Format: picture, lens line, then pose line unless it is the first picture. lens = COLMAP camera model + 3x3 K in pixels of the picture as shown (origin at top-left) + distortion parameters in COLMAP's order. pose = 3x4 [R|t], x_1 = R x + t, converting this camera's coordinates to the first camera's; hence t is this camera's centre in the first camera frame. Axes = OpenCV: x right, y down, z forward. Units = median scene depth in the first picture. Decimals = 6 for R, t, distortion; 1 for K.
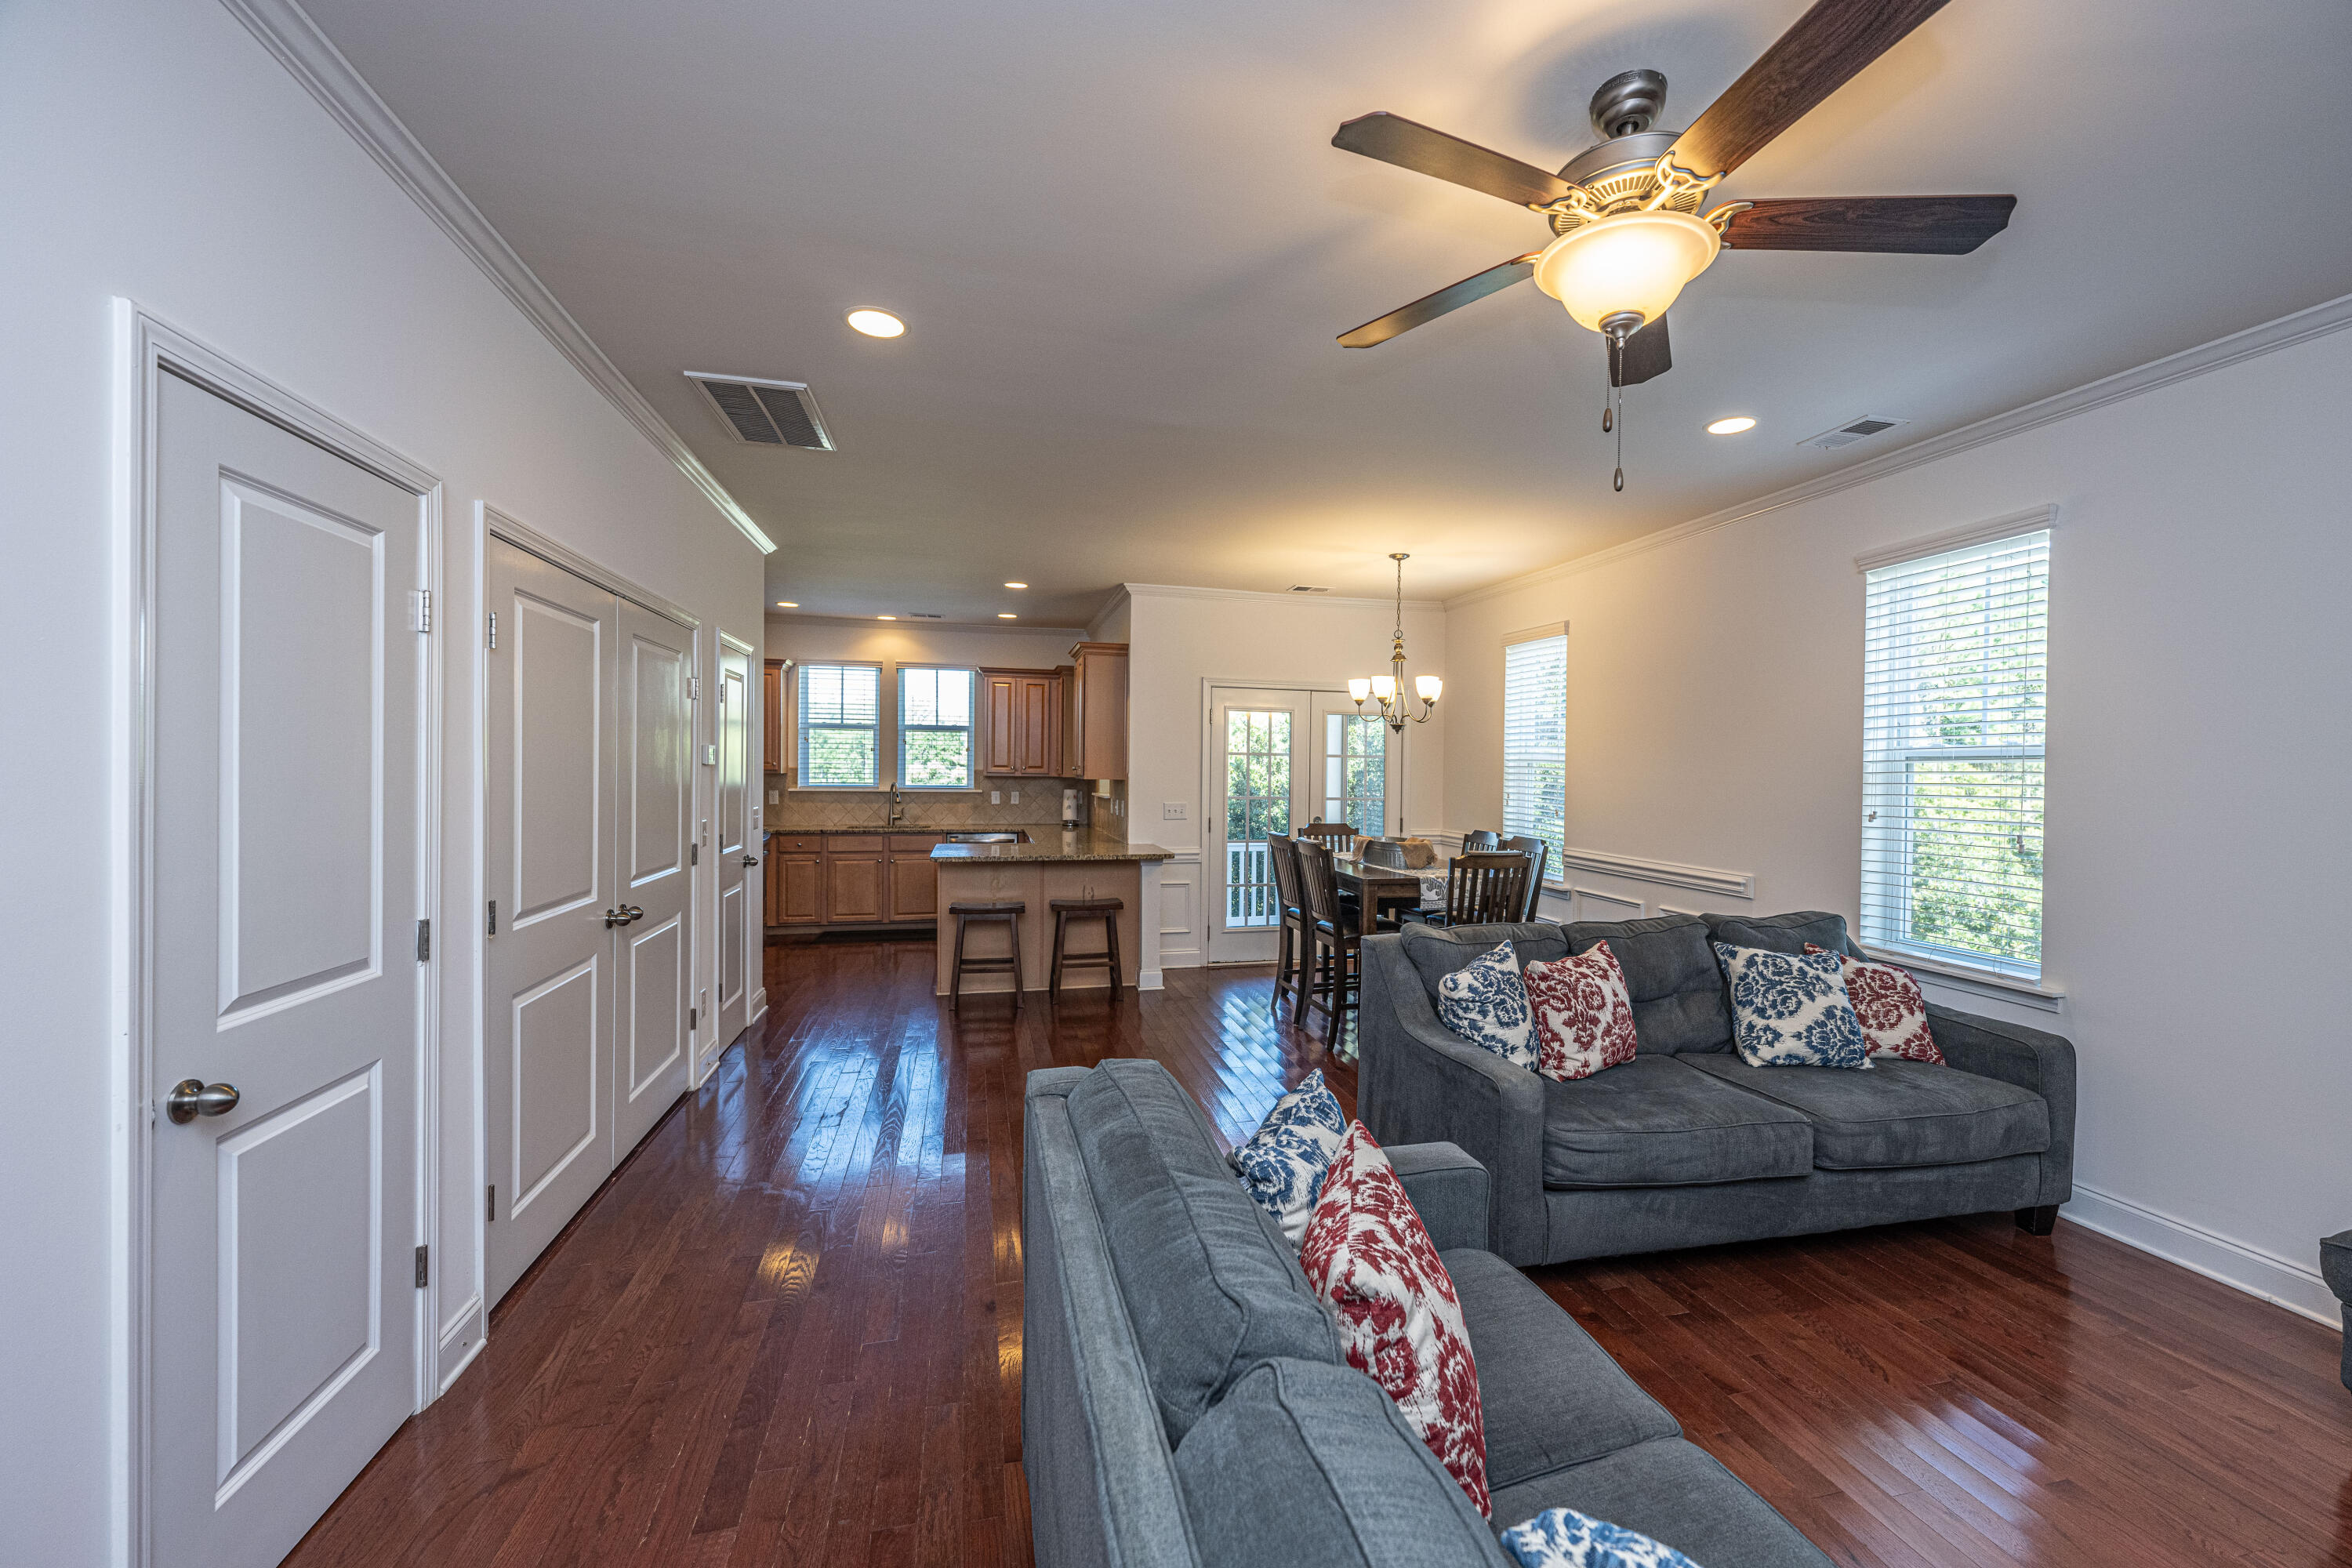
lens RADIAL K [[950.0, 0, 1167.0], [0, 950.0, 775.8], [0, 0, 1]] dist [0.000297, 0.000022]
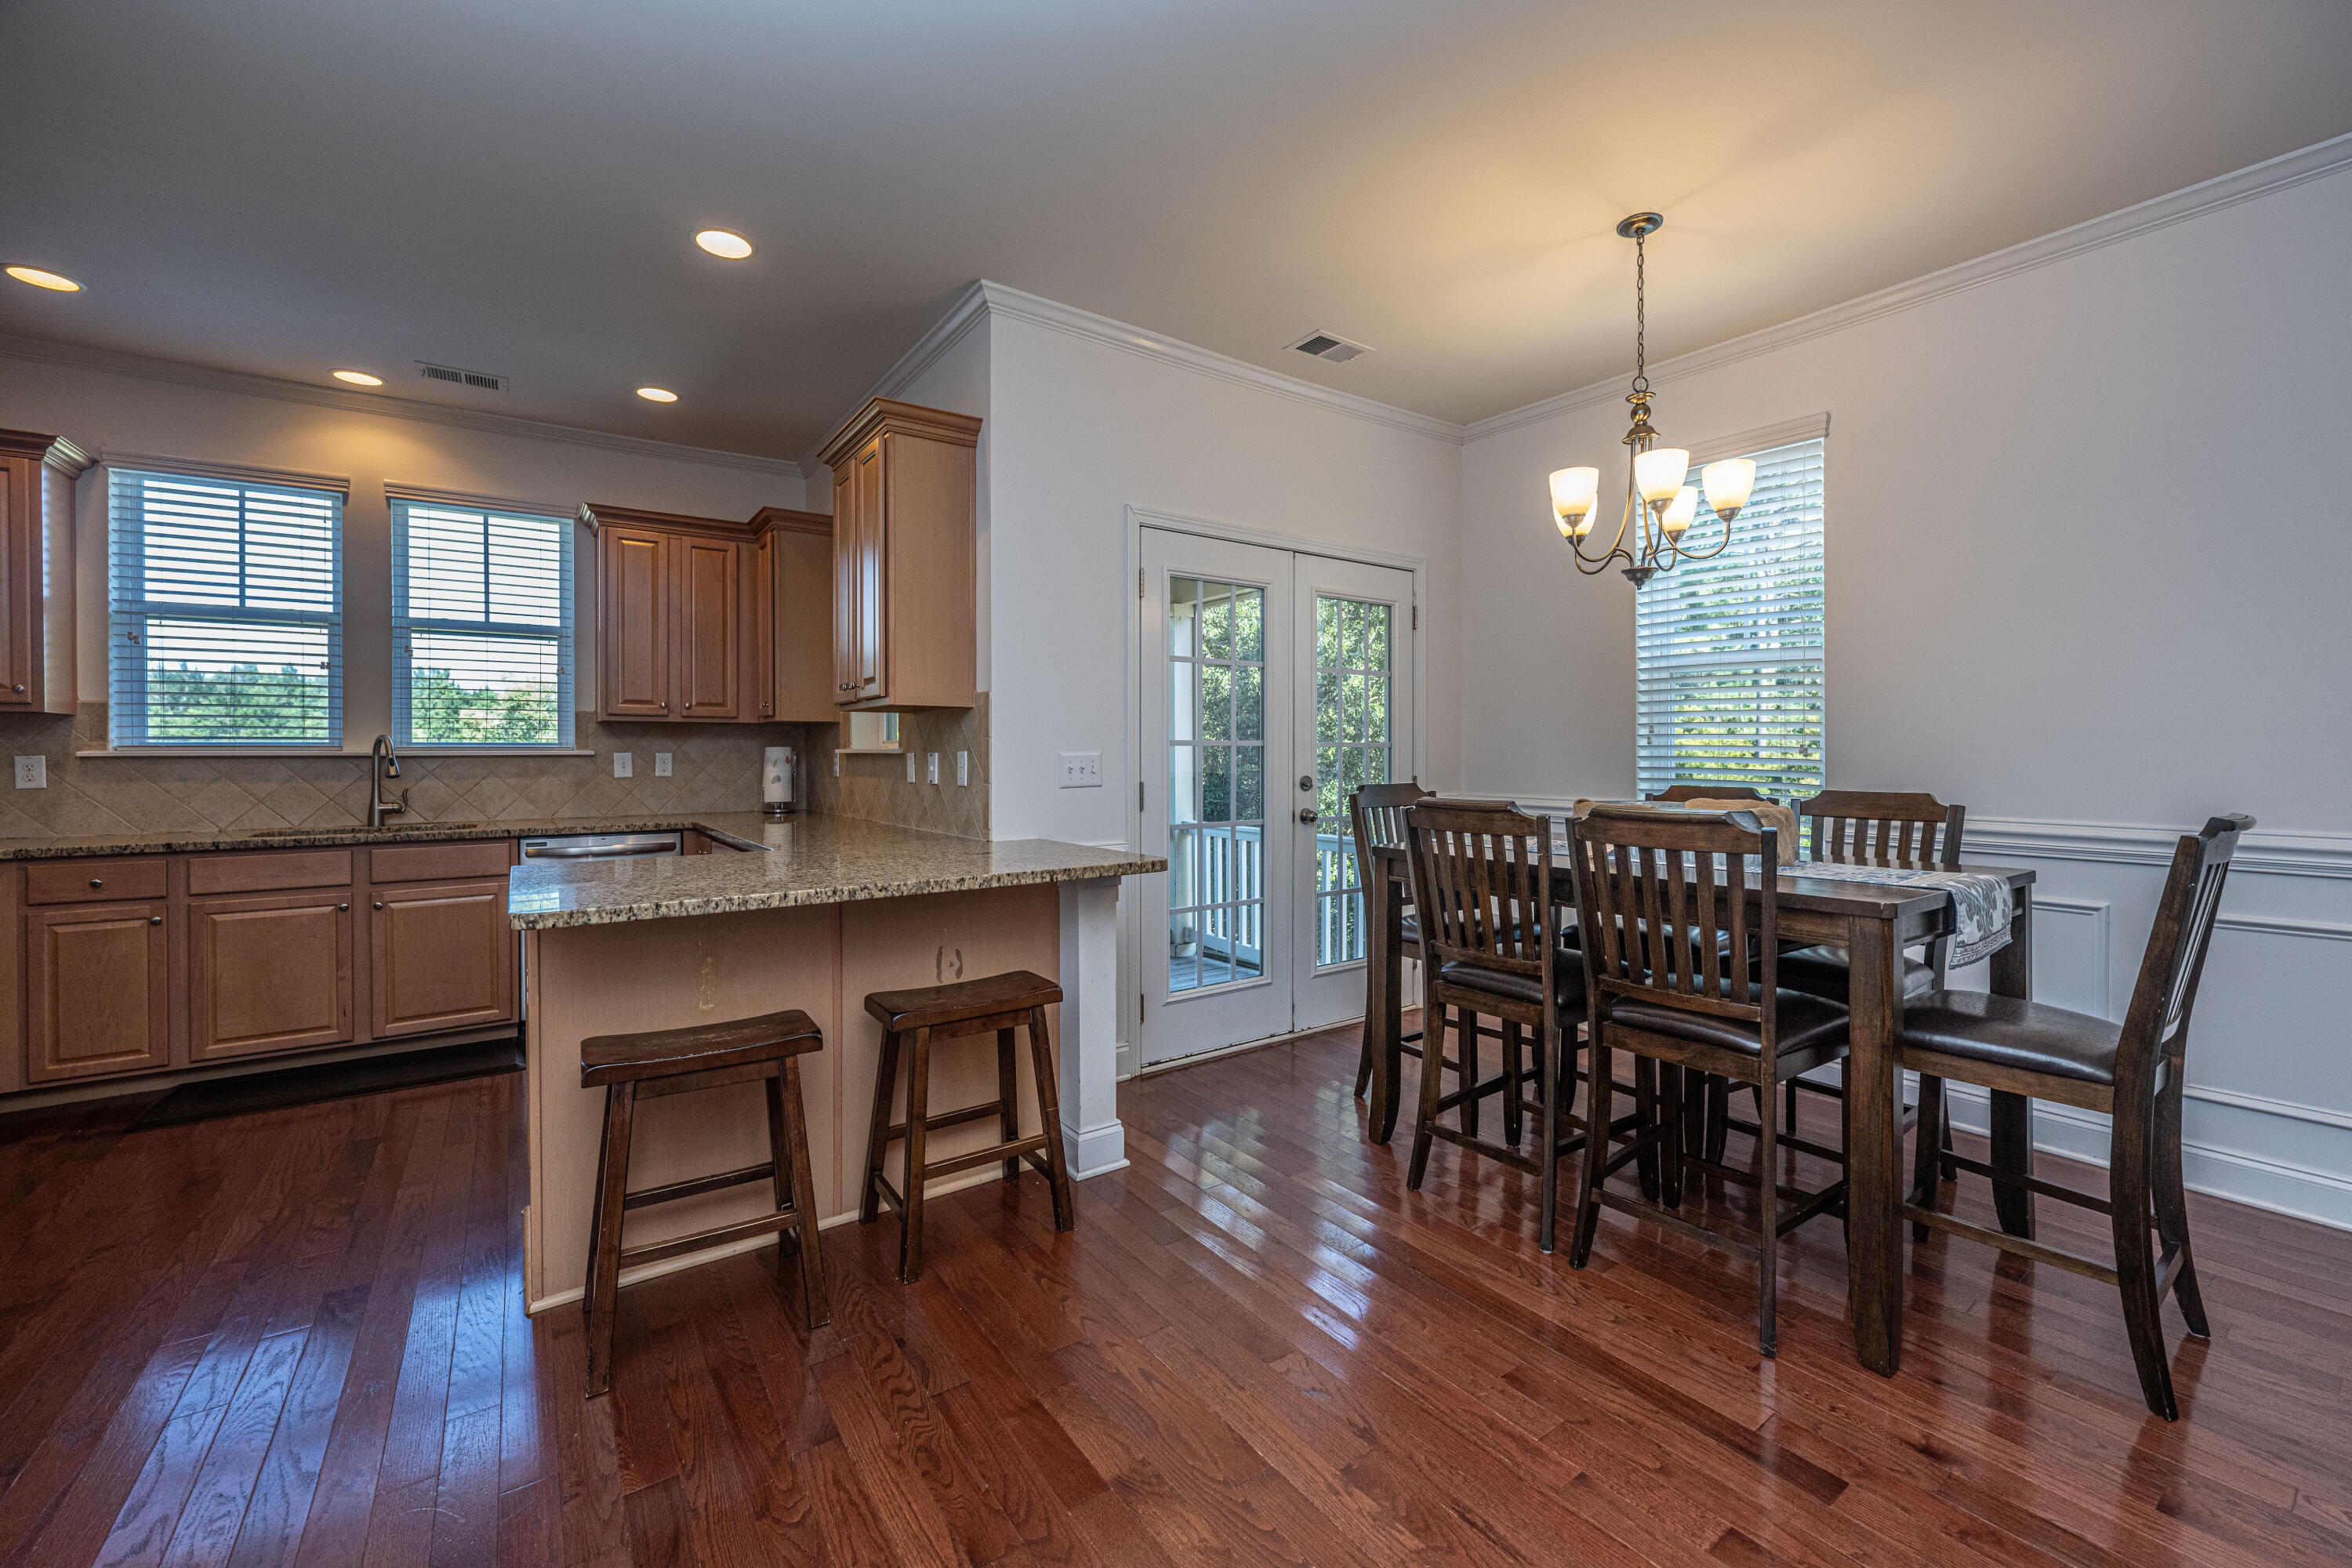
lens RADIAL K [[959.6, 0, 1161.4], [0, 959.6, 752.9], [0, 0, 1]] dist [0.002099, 0.000180]
pose [[0.923685, -0.014398, 0.382883, -0.119084], [0.016837, 0.999854, -0.003018, 0.025354], [-0.382783, 0.009234, 0.923792, 0.433486]]
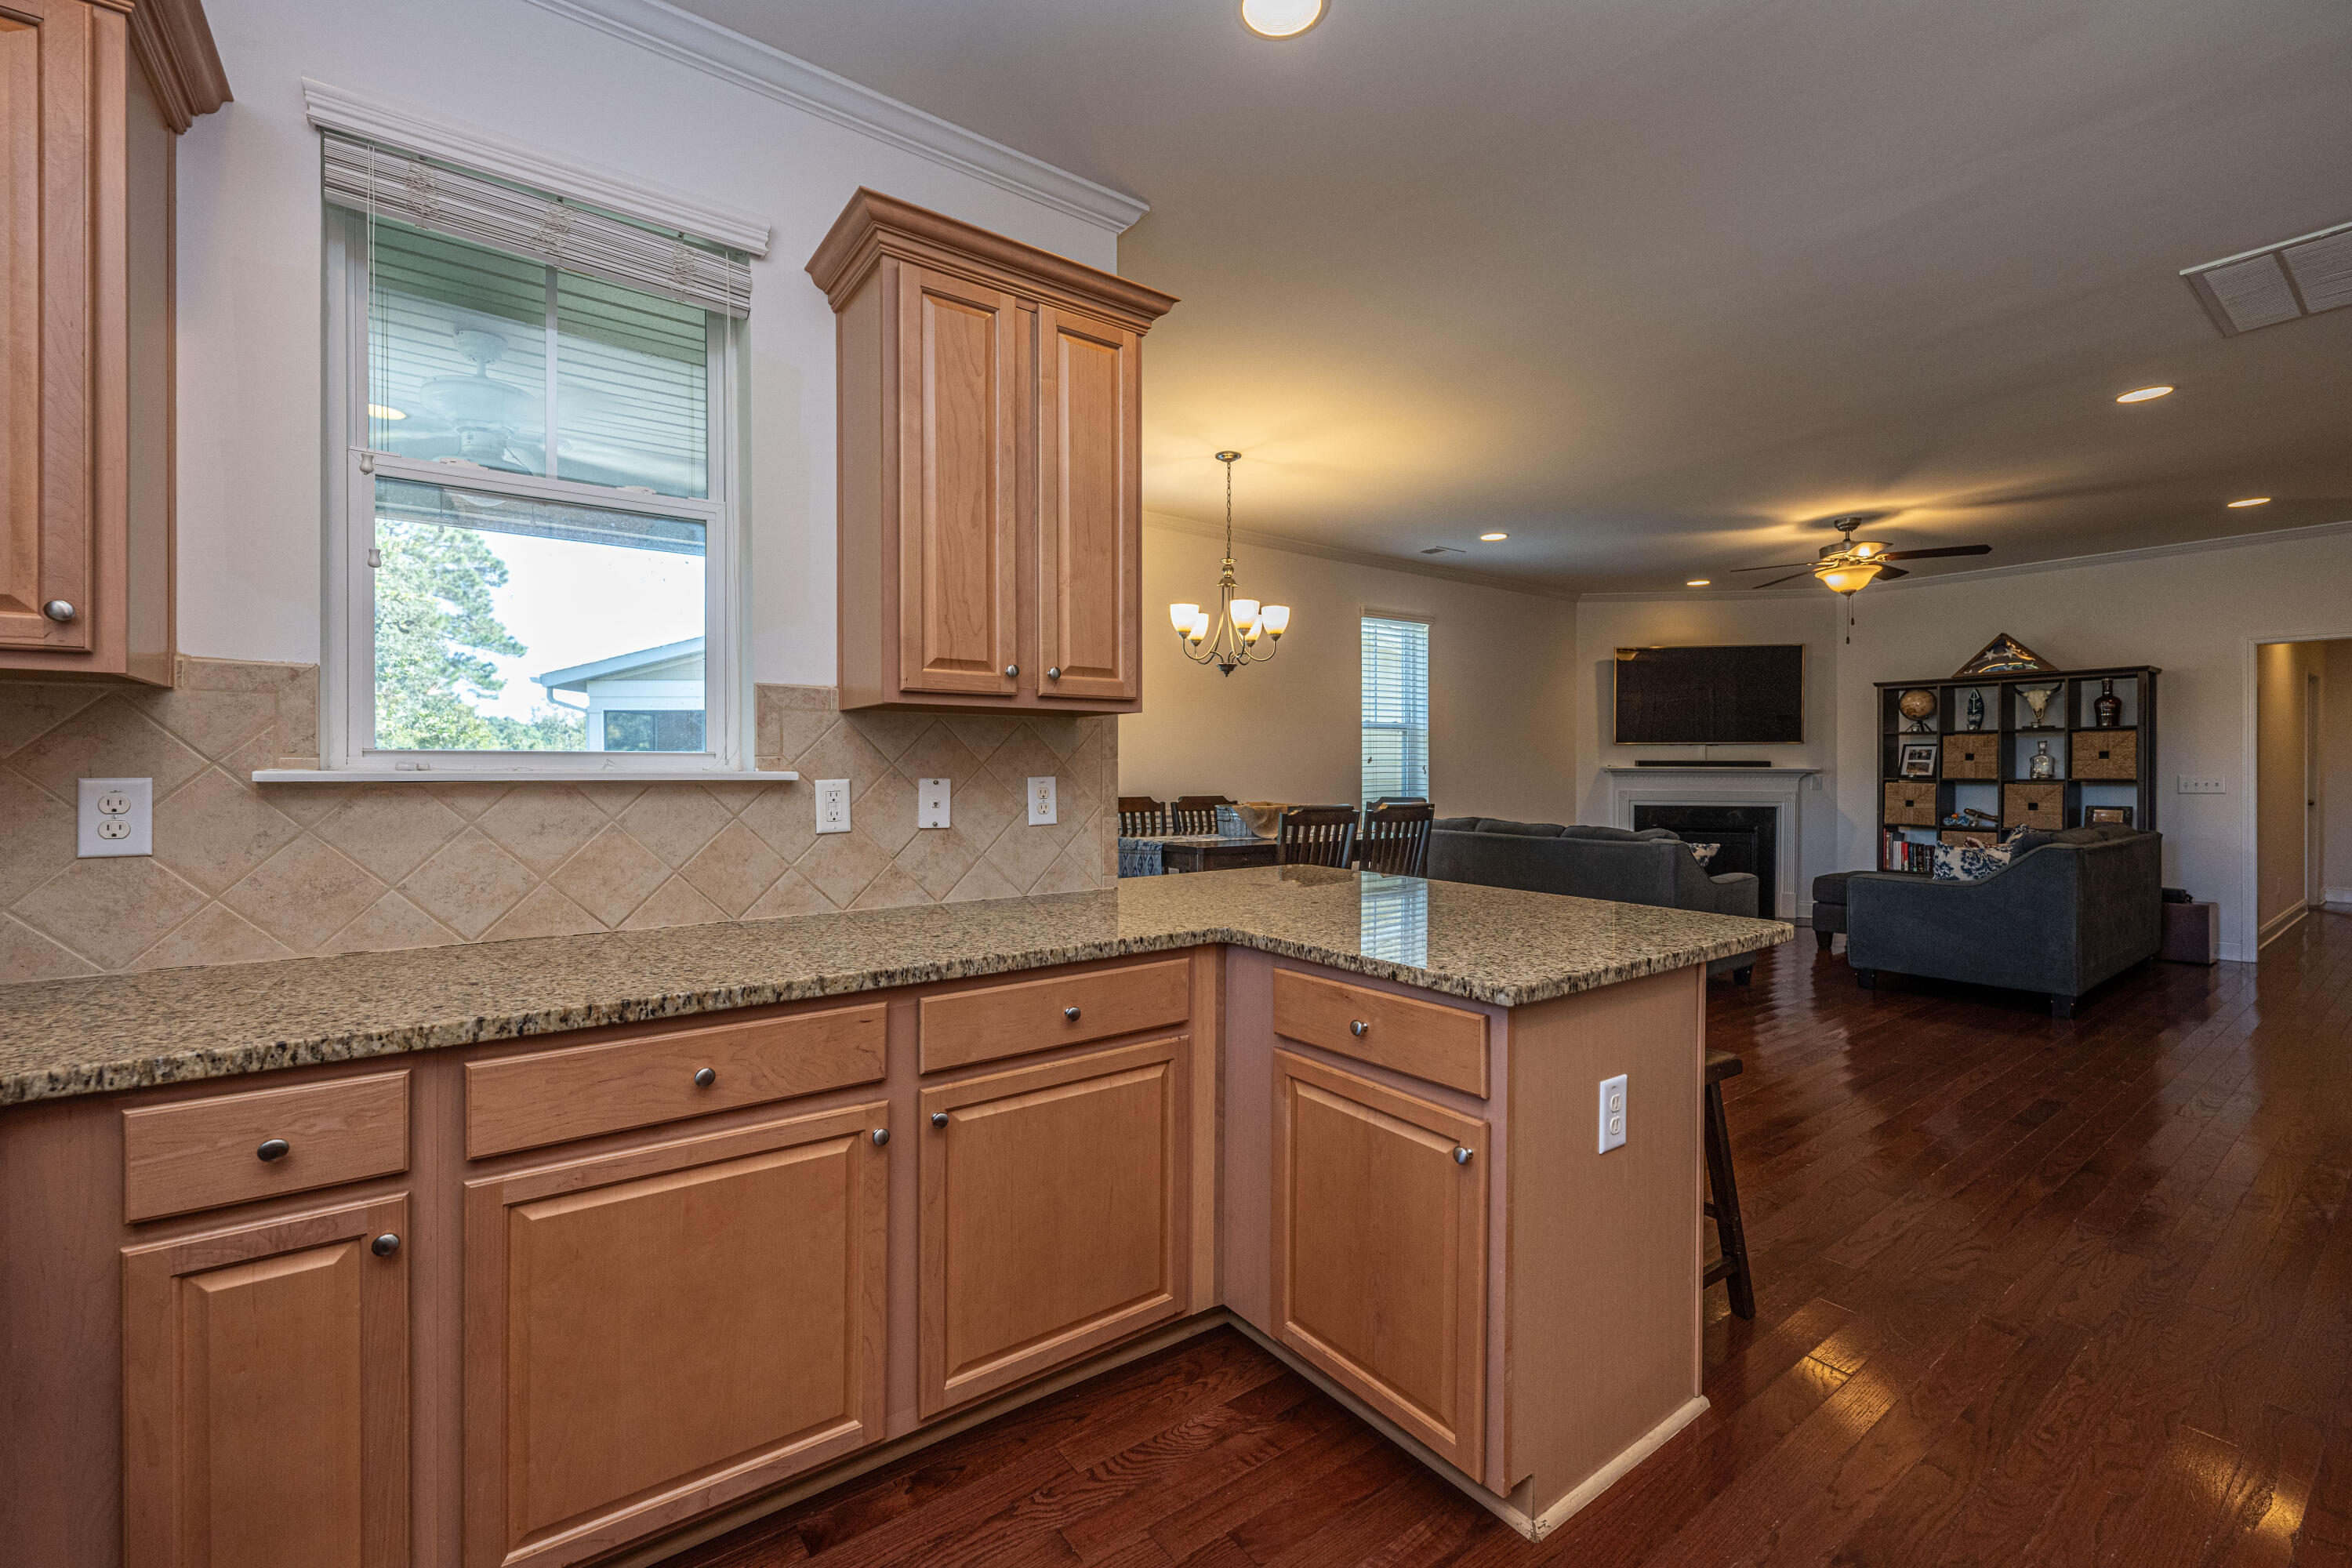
lens RADIAL K [[950.0, 0, 1167.0], [0, 950.0, 775.8], [0, 0, 1]] dist [0.000297, 0.000022]
pose [[-0.397978, -0.019397, 0.917190, -0.323646], [0.001147, 0.999765, 0.021641, 0.015483], [-0.917394, 0.009665, -0.397862, 0.925876]]
